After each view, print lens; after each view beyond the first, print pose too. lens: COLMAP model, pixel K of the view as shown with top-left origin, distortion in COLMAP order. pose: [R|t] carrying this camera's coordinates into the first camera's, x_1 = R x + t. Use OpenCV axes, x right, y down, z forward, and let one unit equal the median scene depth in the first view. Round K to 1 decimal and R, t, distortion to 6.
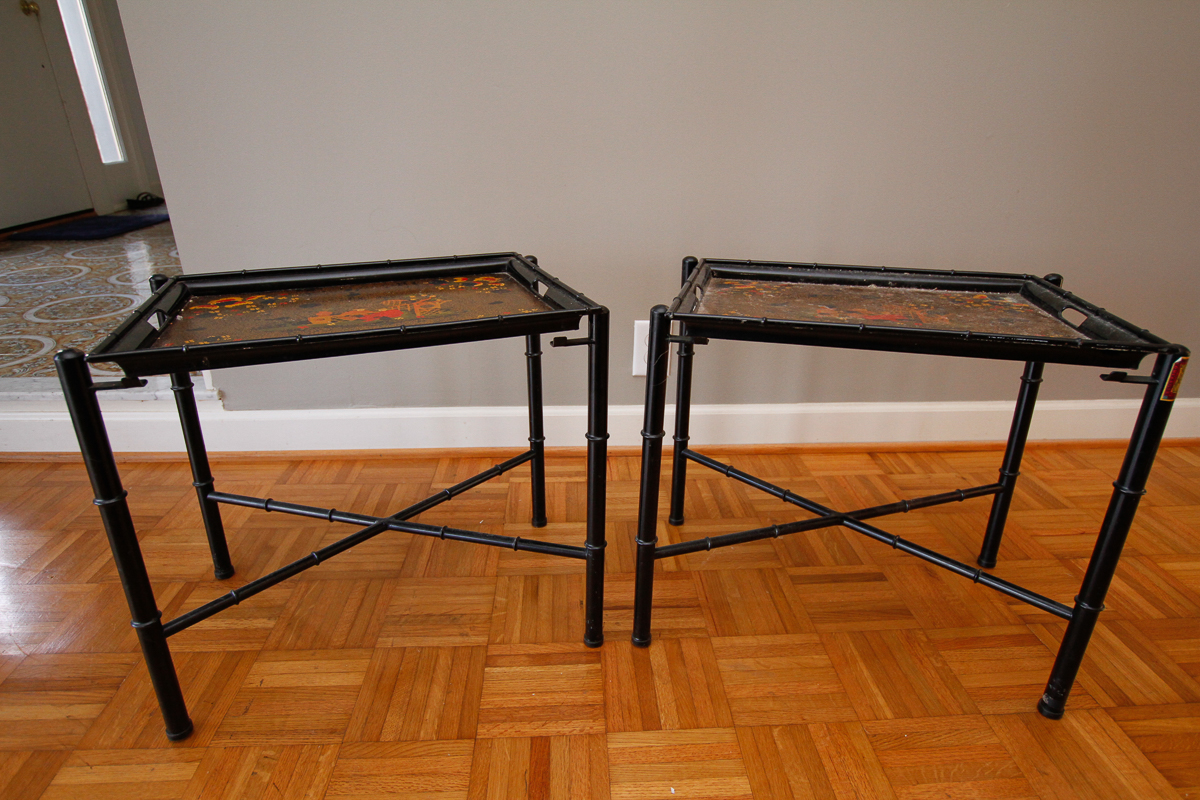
lens RADIAL K [[689.8, 0, 600.0], [0, 689.8, 400.0], [0, 0, 1]] dist [-0.013999, 0.000212]
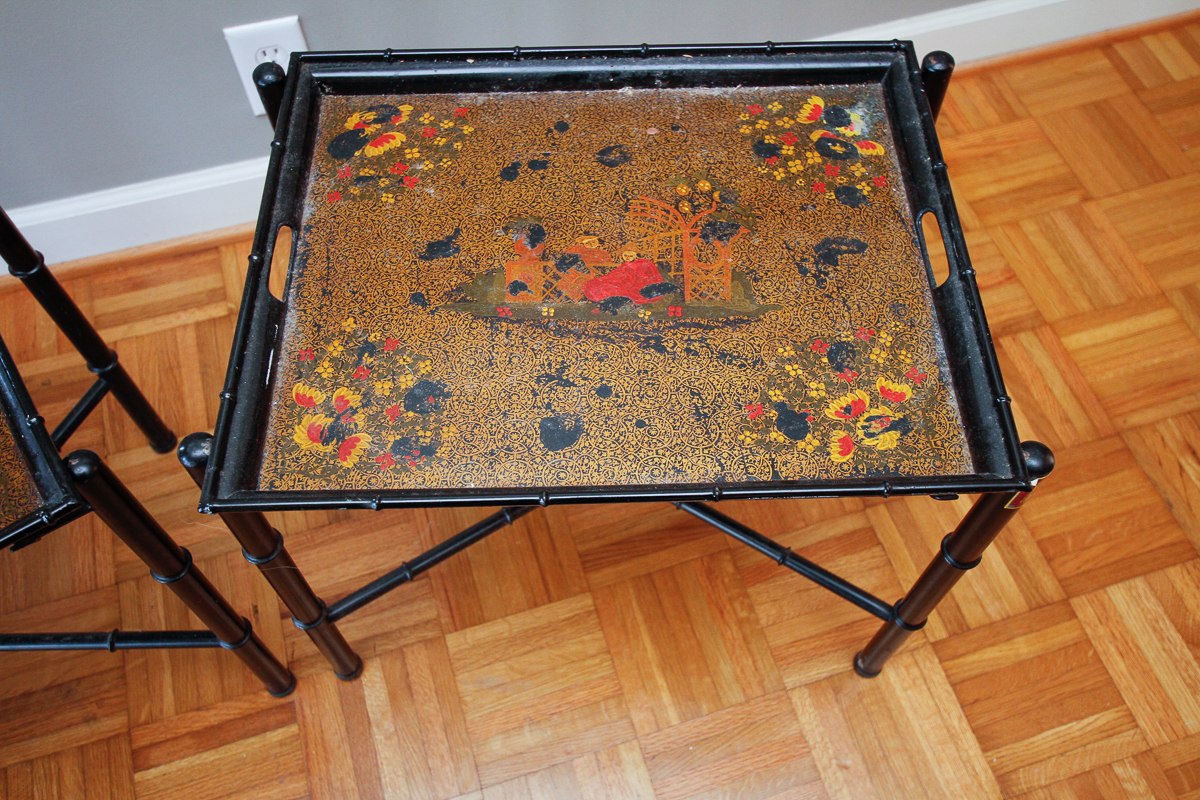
lens RADIAL K [[1048.1, 0, 600.0], [0, 1048.1, 400.0], [0, 0, 1]] dist [-0.000807, 0.015307]
pose [[0.968514, -0.219349, 0.117755, 0.252667], [0.103338, 0.784520, 0.611433, -0.519877], [-0.226498, -0.580013, 0.782486, 0.263494]]
